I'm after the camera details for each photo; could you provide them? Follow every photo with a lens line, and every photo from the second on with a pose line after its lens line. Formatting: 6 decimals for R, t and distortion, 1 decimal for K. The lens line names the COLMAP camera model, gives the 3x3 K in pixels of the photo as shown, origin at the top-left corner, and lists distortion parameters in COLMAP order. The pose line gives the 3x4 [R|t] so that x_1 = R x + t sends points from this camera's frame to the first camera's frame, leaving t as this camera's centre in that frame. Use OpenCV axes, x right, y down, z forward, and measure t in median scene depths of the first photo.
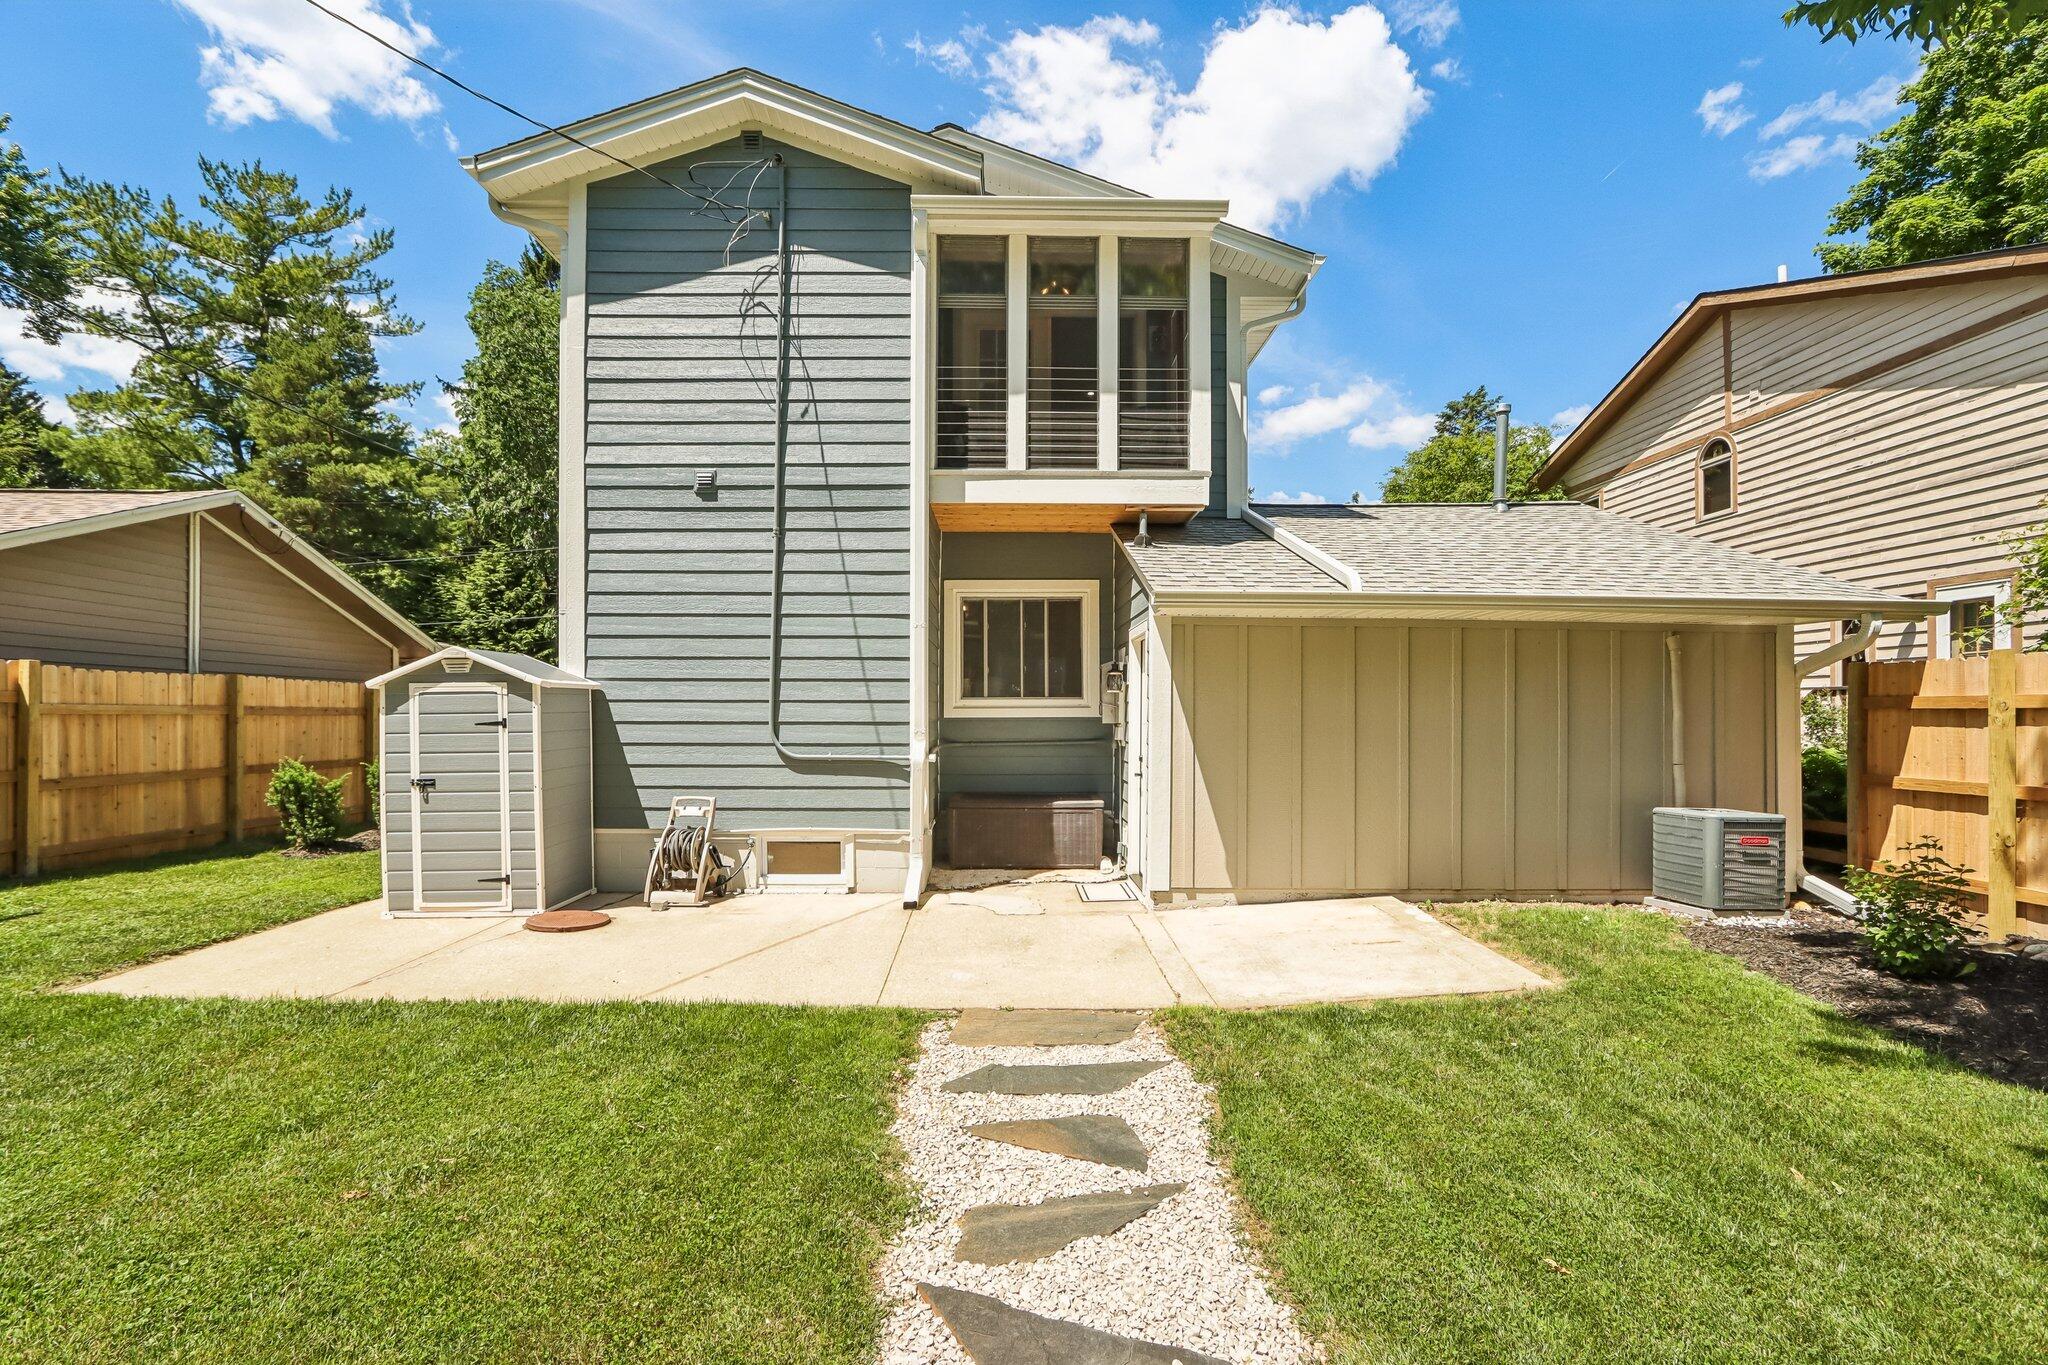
lens RADIAL K [[964.6, 0, 1028.1], [0, 964.6, 707.7], [0, 0, 1]] dist [-0.015938, 0.003512]
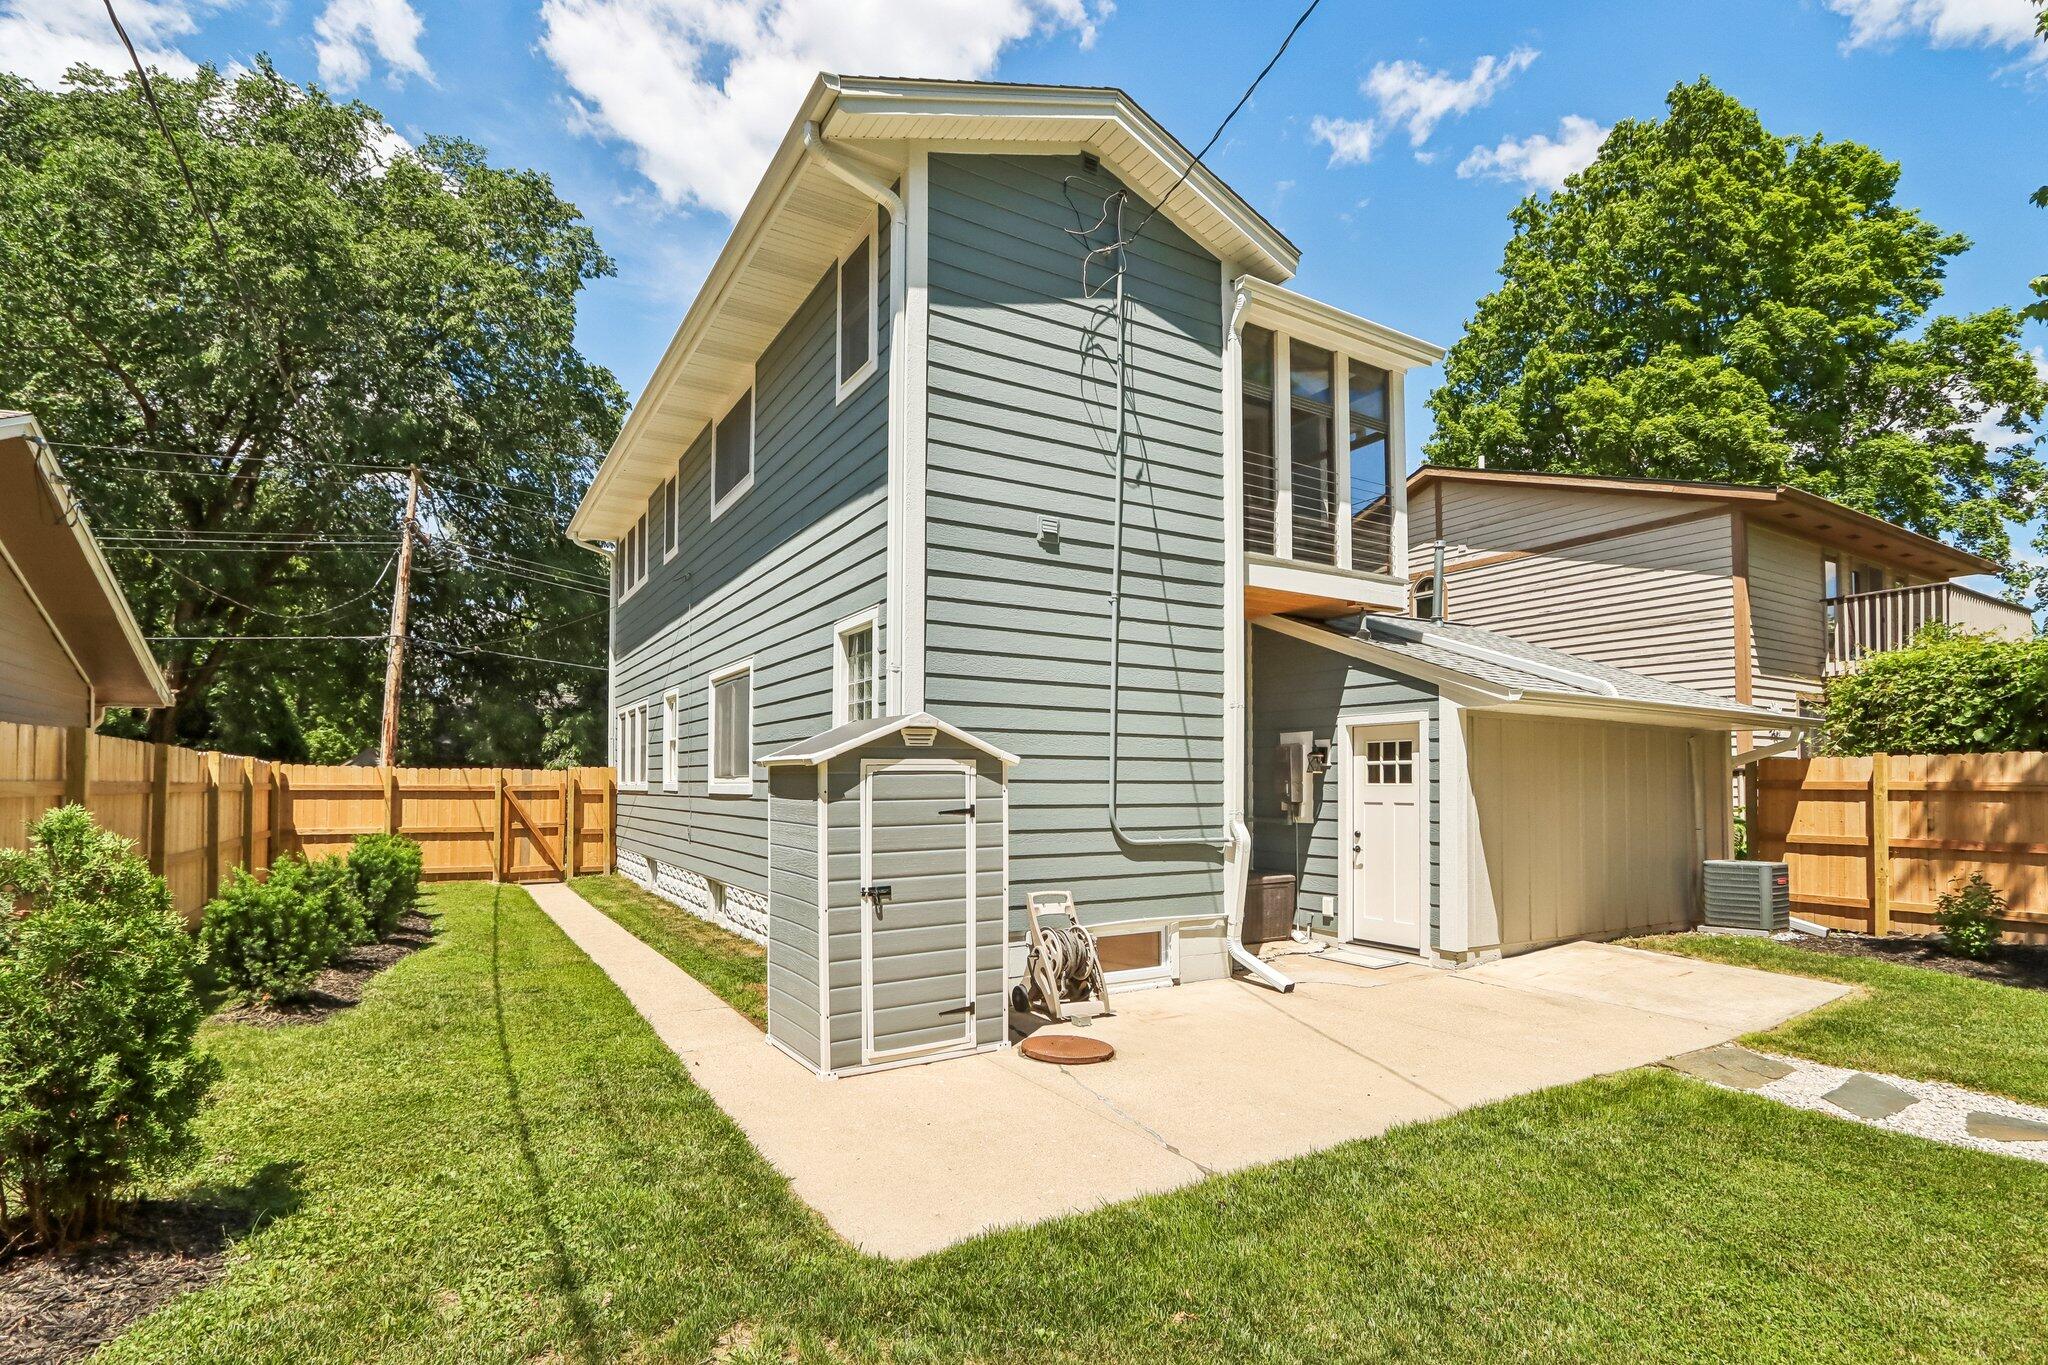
lens RADIAL K [[964.6, 0, 1004.4], [0, 964.6, 760.1], [0, 0, 1]] dist [-0.015938, 0.003512]
pose [[0.871941, 0.012695, 0.489446, -0.798100], [-0.005802, 0.999862, -0.015598, -0.012166], [-0.489576, 0.010761, 0.871894, 0.253648]]
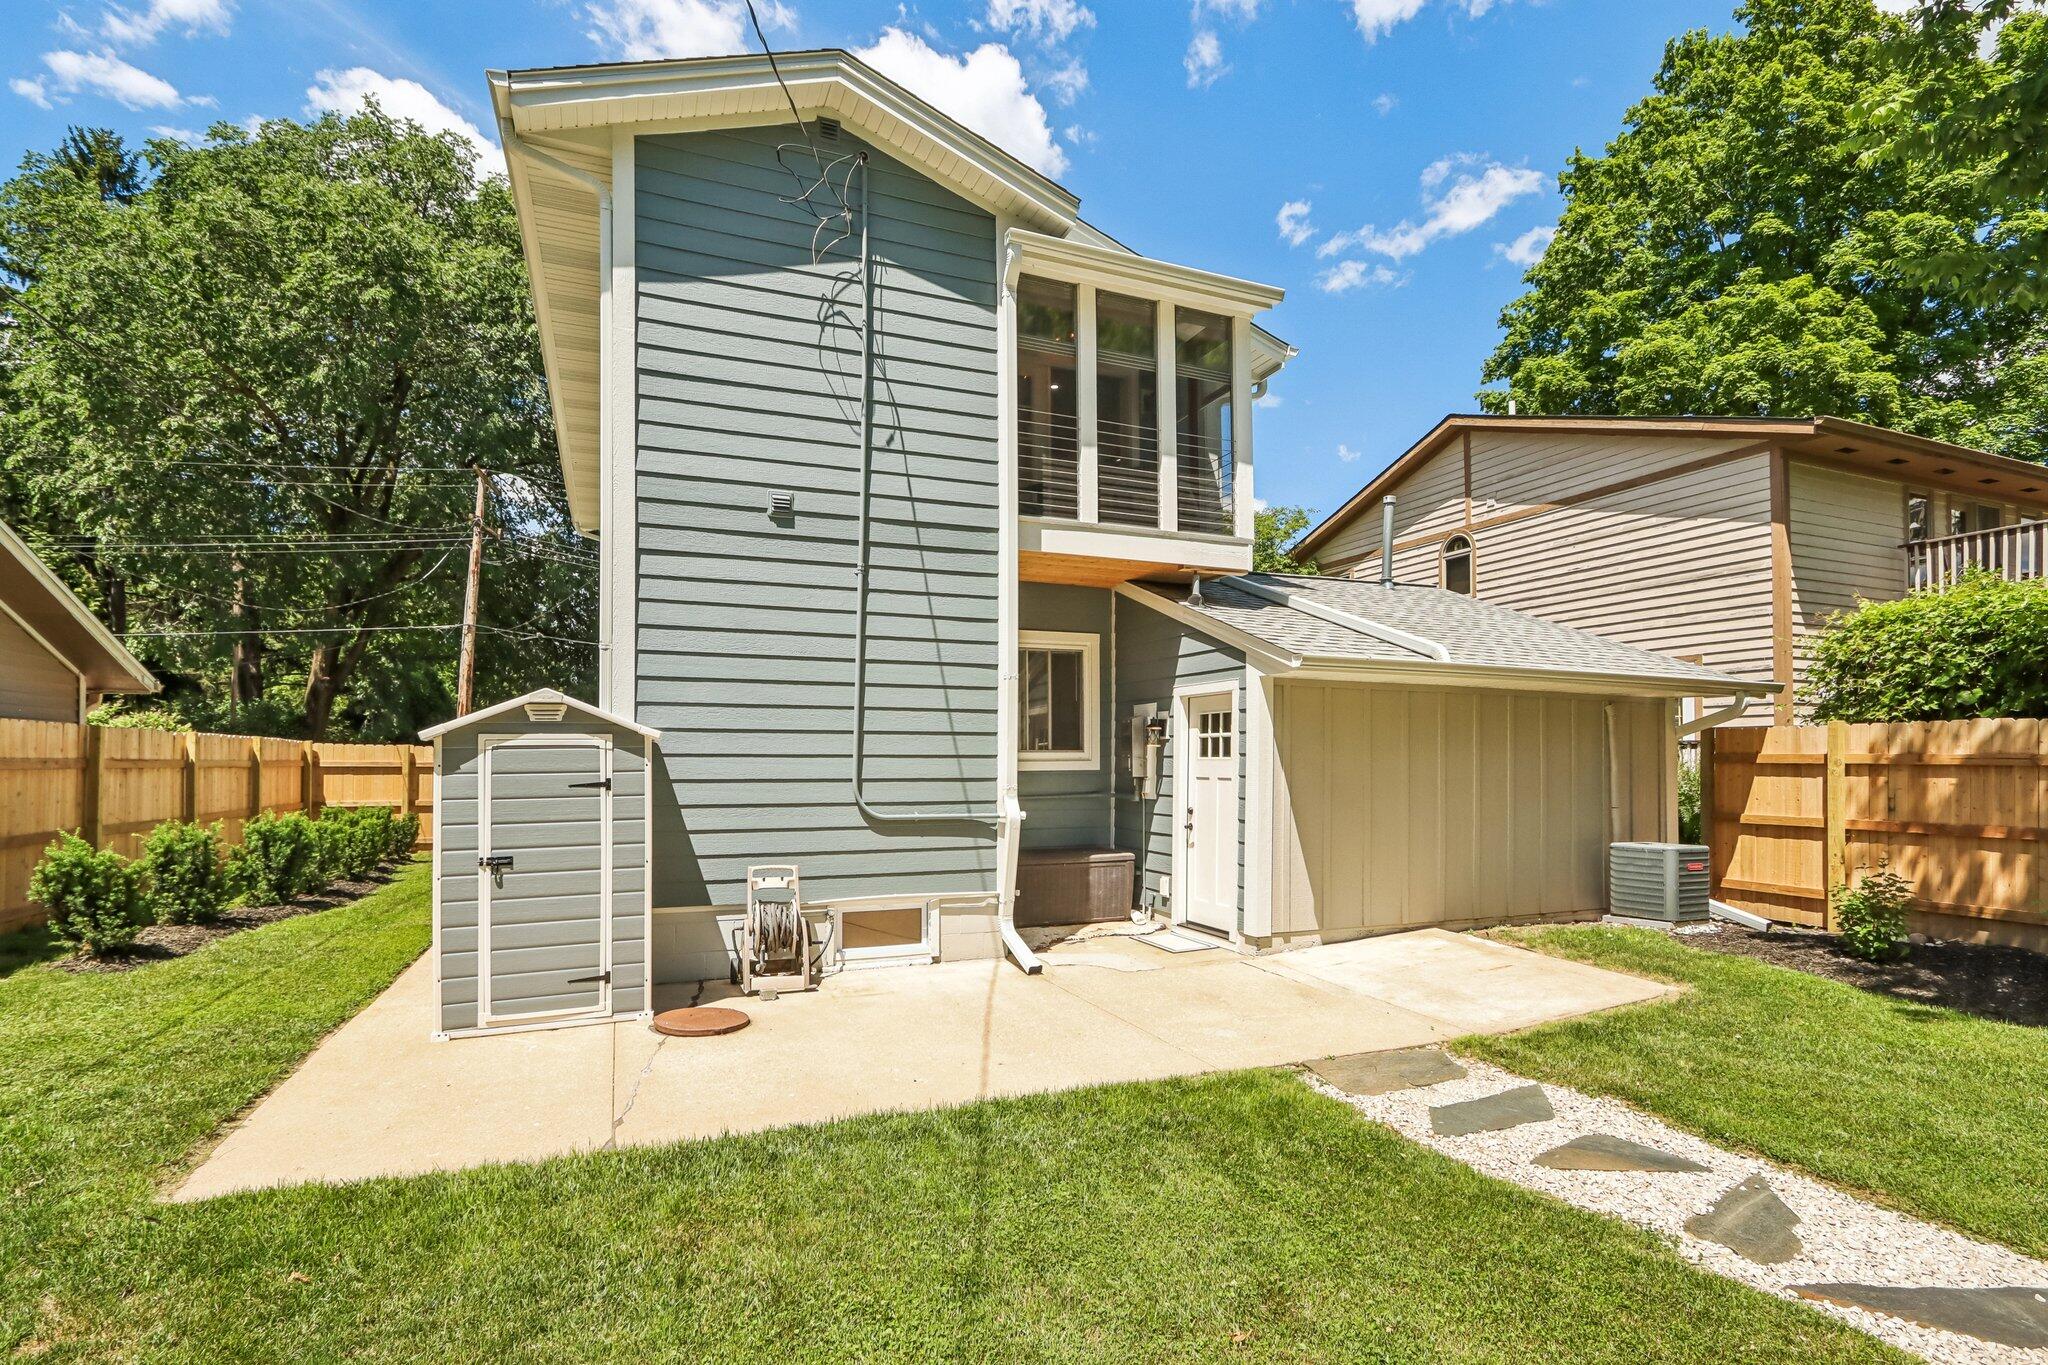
lens RADIAL K [[964.6, 0, 1019.0], [0, 964.6, 749.3], [0, 0, 1]] dist [-0.015938, 0.003512]
pose [[0.934392, 0.002643, 0.356236, -0.442632], [-0.002249, 0.999996, -0.001522, -0.011590], [-0.356239, 0.000621, 0.934395, 0.101607]]
